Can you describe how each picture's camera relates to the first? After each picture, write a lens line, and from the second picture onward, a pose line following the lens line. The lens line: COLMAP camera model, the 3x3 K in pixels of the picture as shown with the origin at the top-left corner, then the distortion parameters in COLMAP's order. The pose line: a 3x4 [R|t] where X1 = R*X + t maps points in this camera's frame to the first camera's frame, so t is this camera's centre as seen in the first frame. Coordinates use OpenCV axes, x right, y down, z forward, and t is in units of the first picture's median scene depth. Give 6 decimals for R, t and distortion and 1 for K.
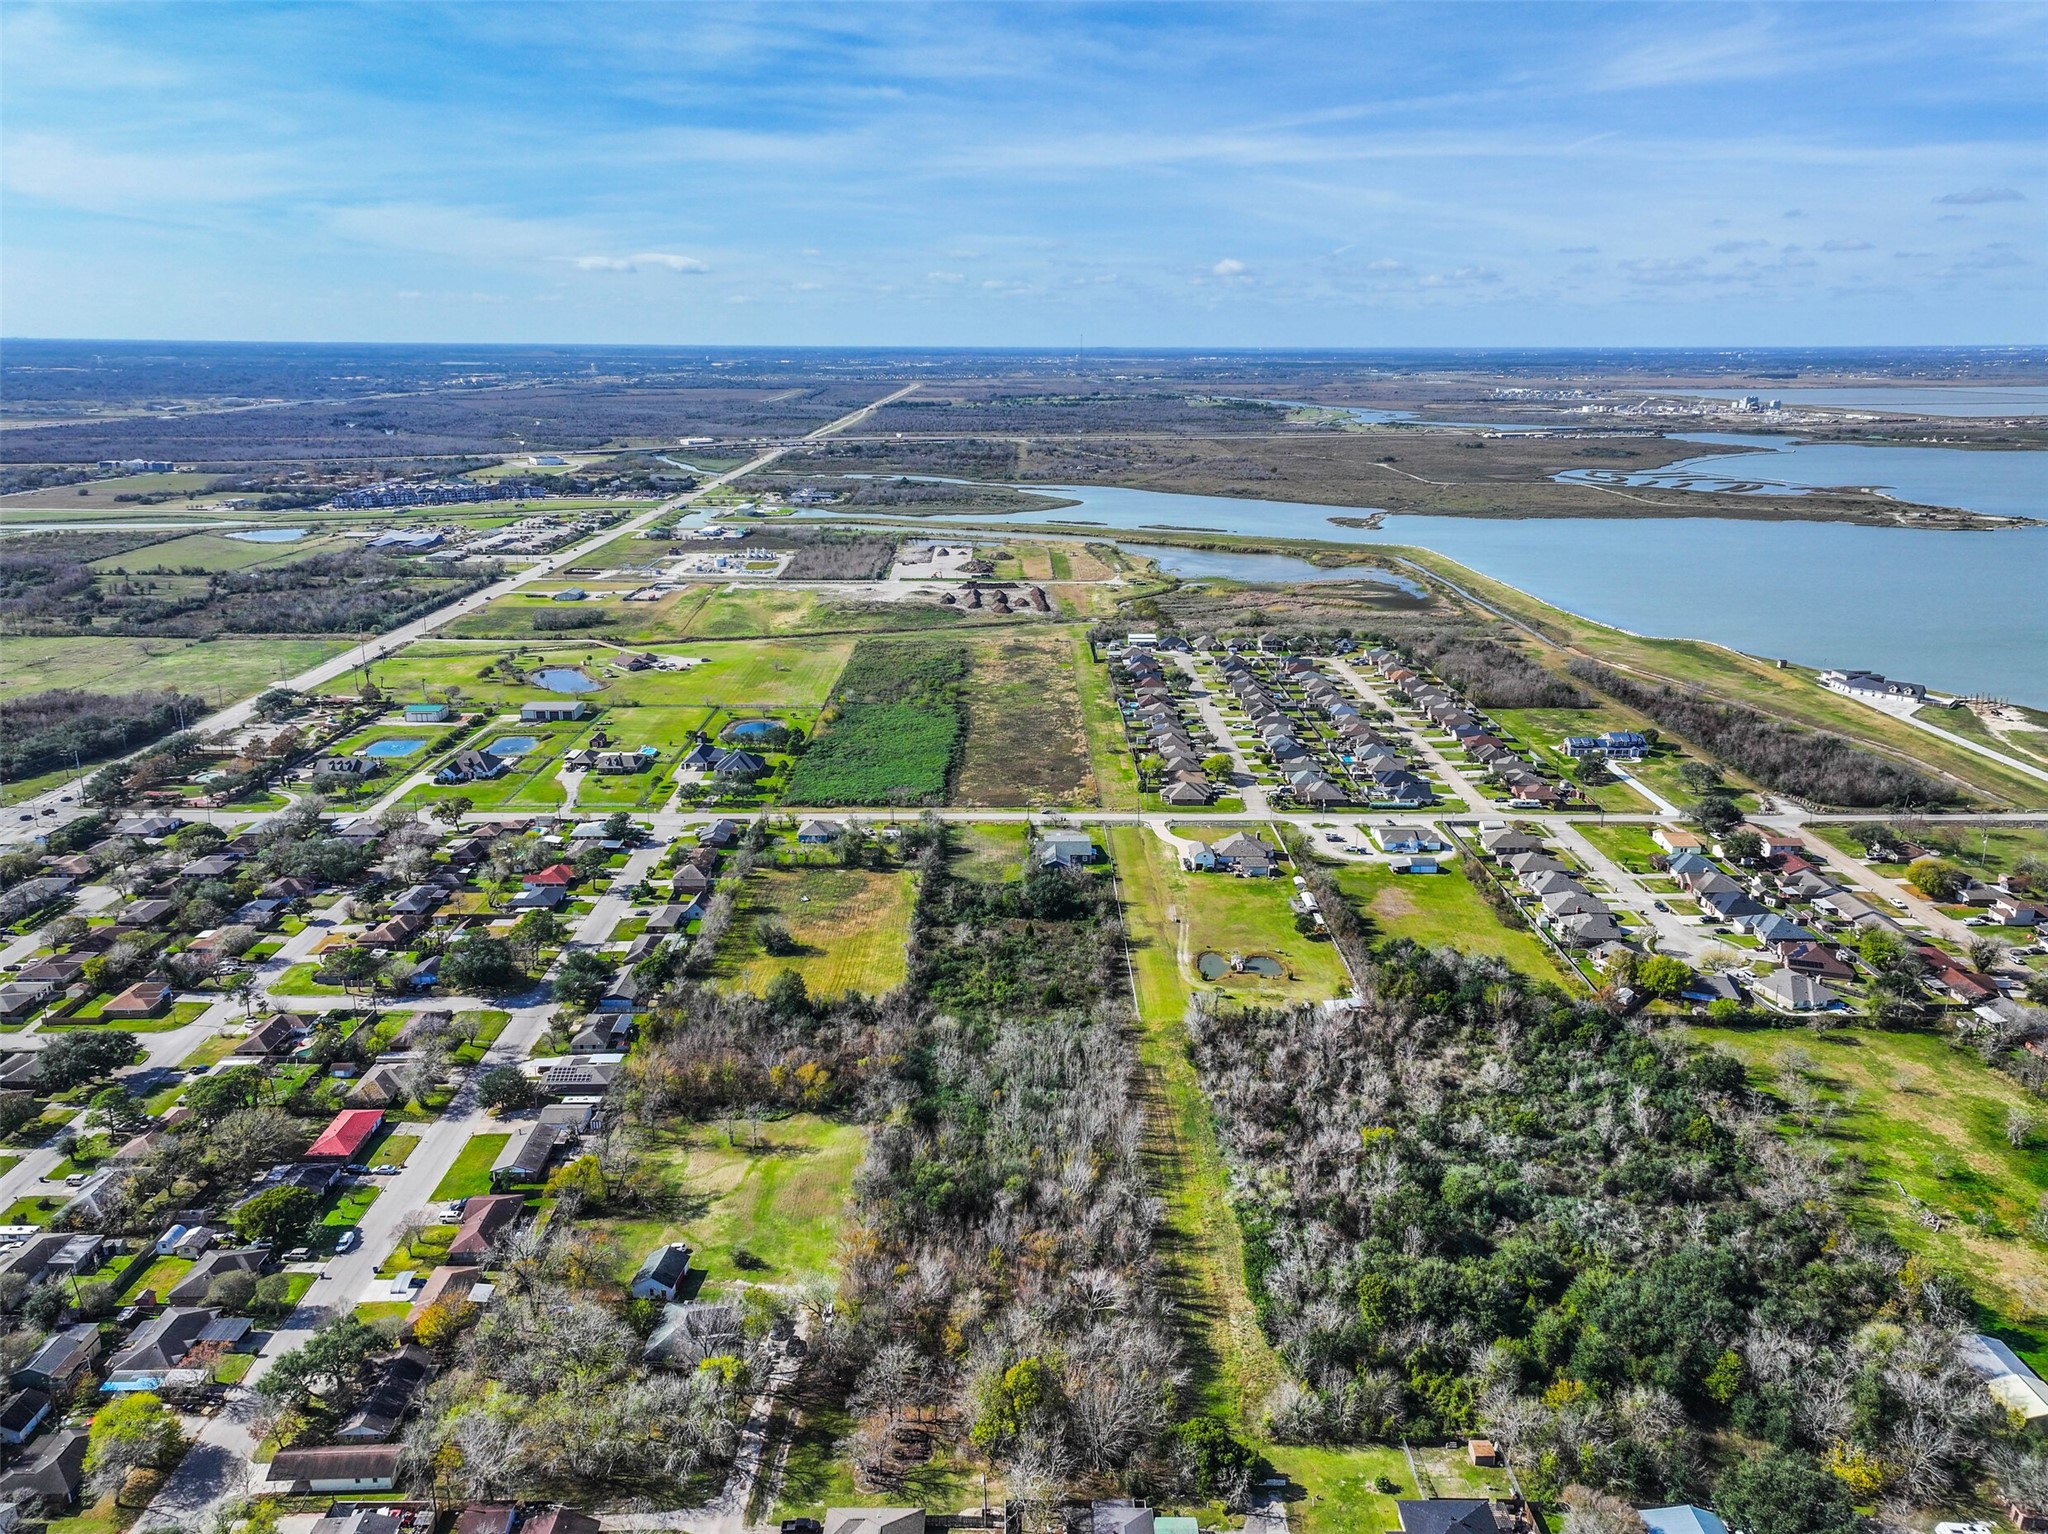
lens RADIAL K [[1453.6, 0, 1026.5], [0, 1453.6, 760.2], [0, 0, 1]] dist [0.012761, 0.010080]
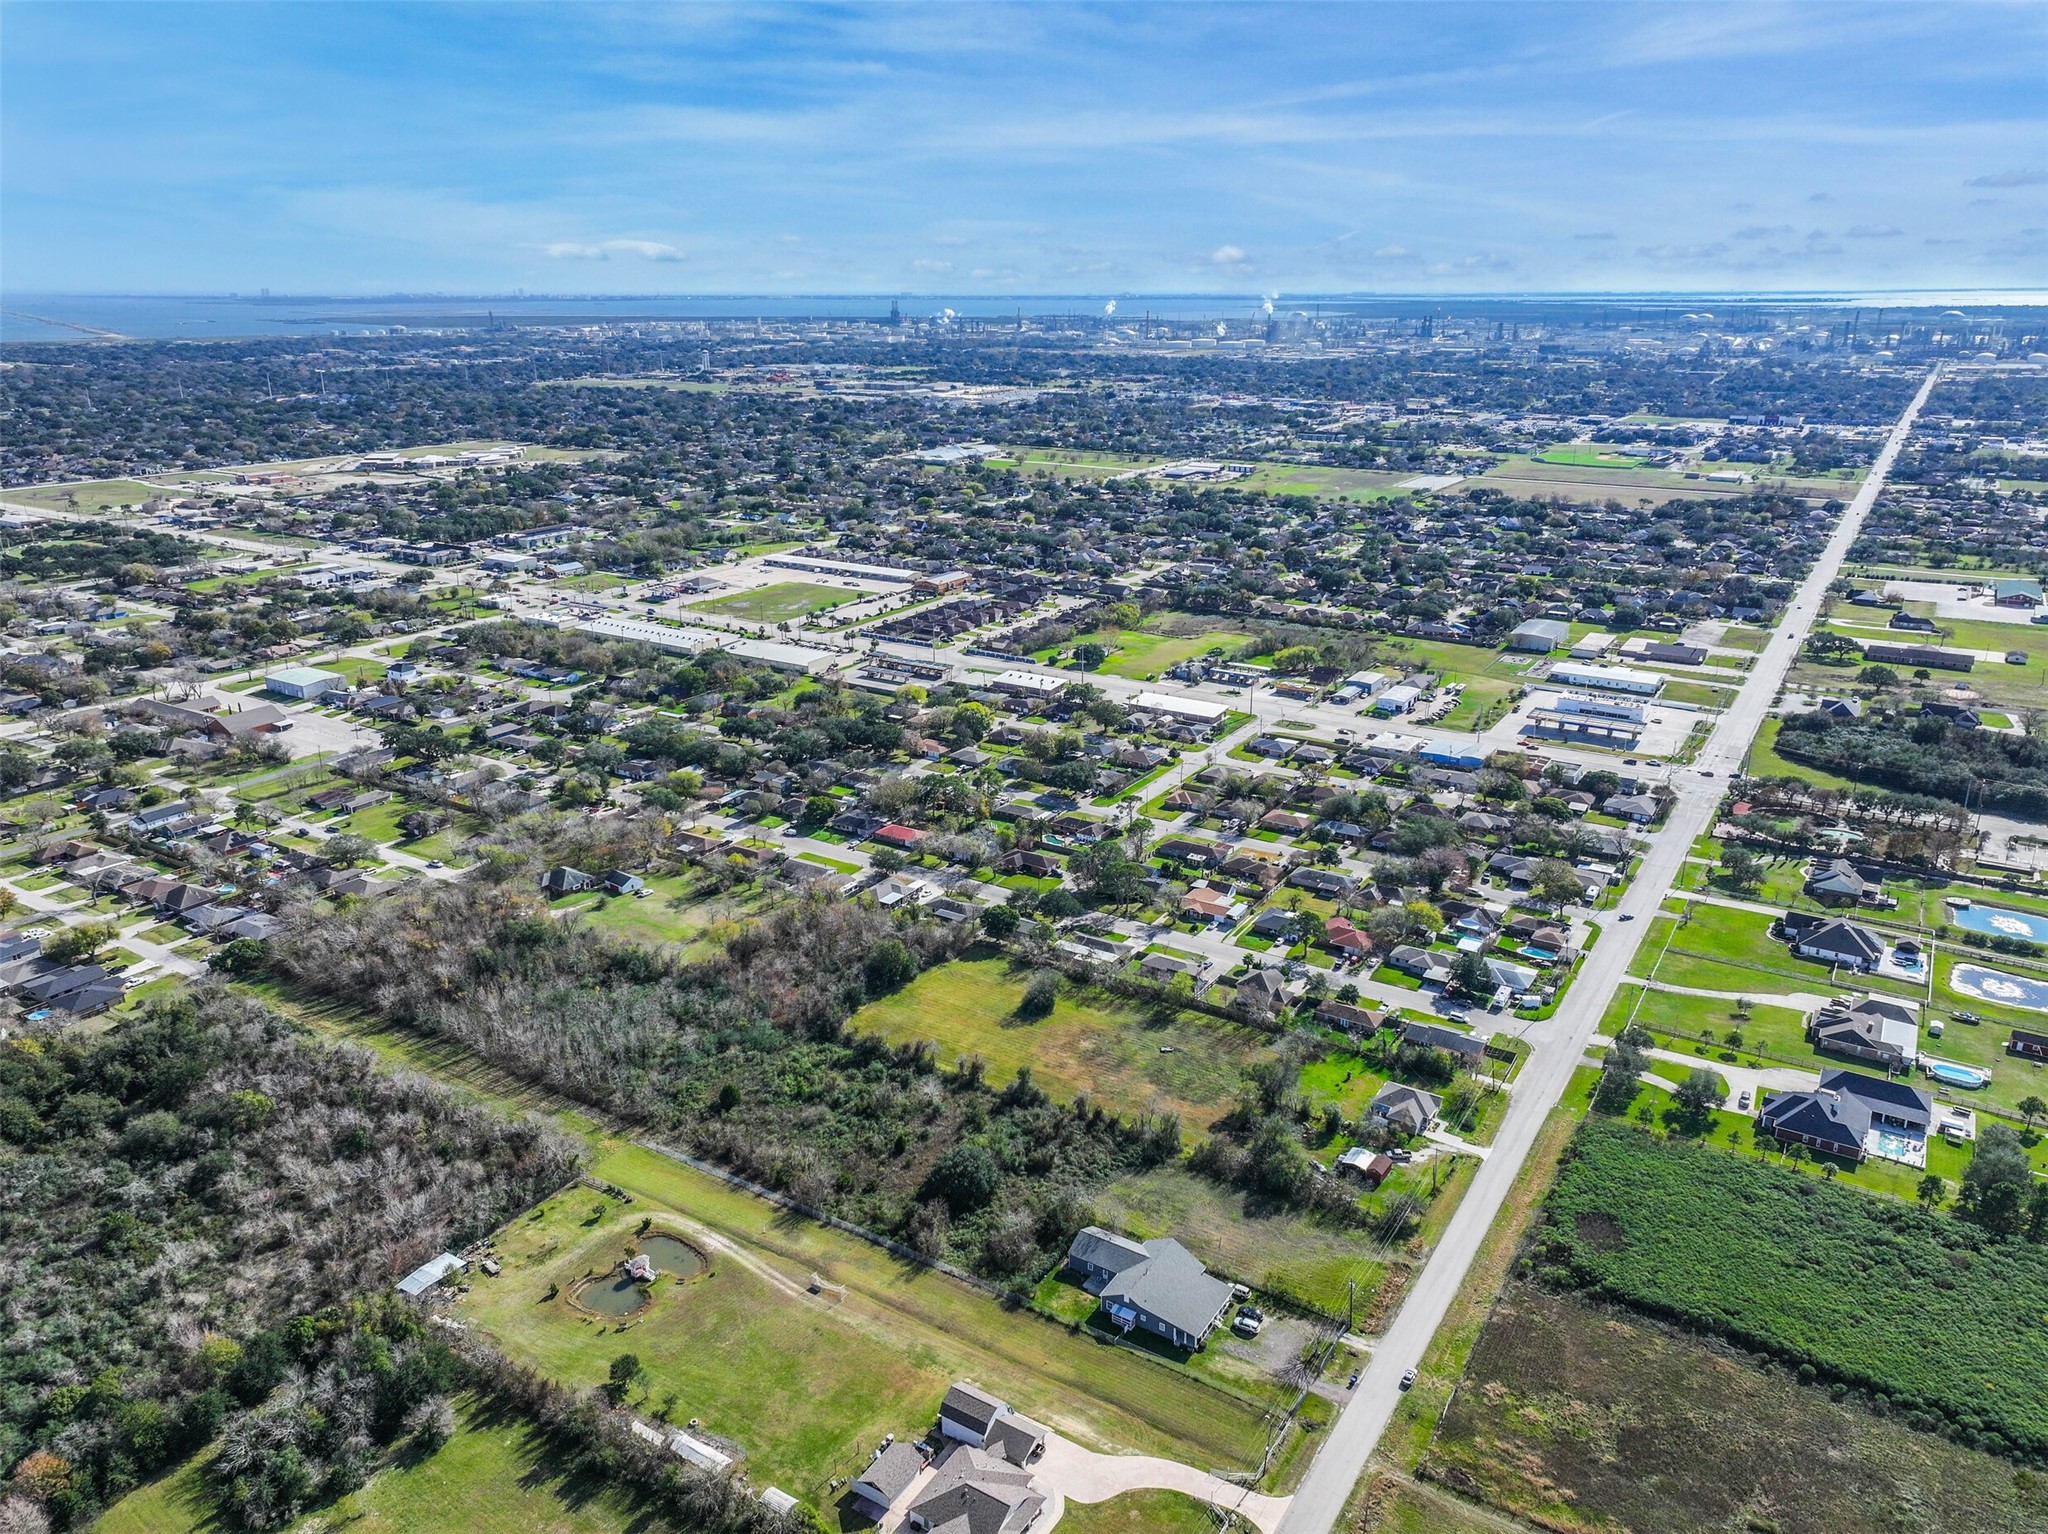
lens RADIAL K [[1453.6, 0, 1024.3], [0, 1453.6, 773.8], [0, 0, 1]] dist [0.012761, 0.010080]
pose [[-0.539756, 0.270849, -0.797060, 0.469967], [-0.236854, 0.859717, 0.452534, -0.365470], [0.807814, 0.433045, -0.399885, 1.159215]]
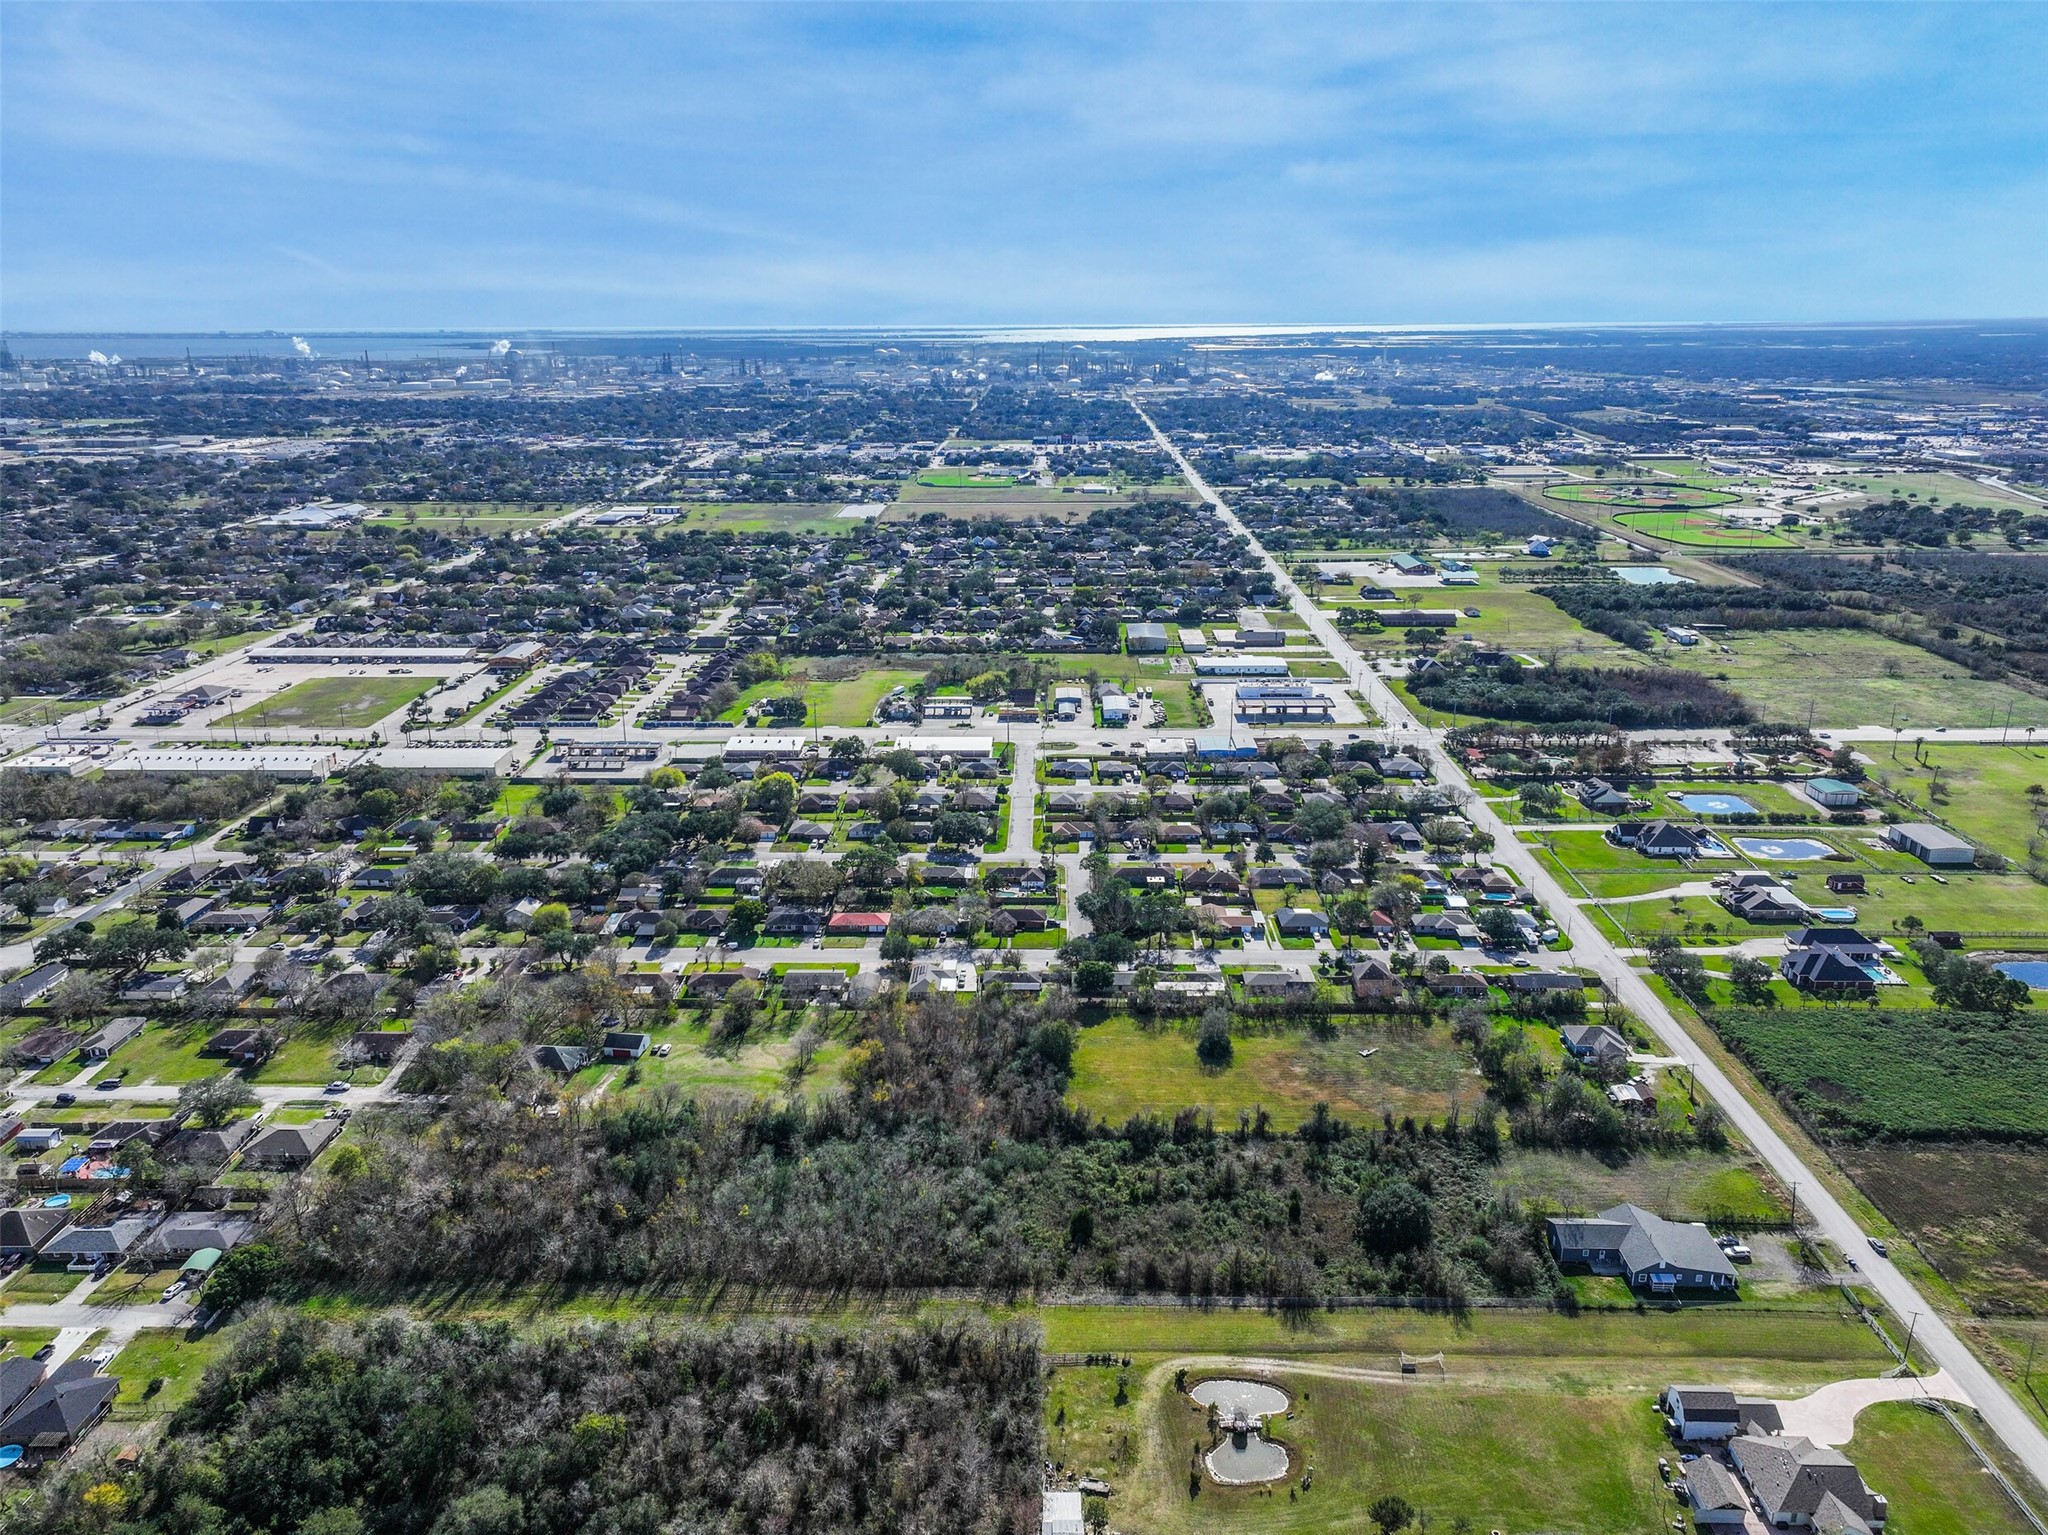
lens RADIAL K [[1453.6, 0, 1031.2], [0, 1453.6, 766.1], [0, 0, 1]] dist [0.012761, 0.010080]
pose [[-0.018665, 0.295370, -0.955201, 0.572152], [-0.279133, 0.915841, 0.288653, -0.230205], [0.960071, 0.272016, 0.065354, 0.702132]]
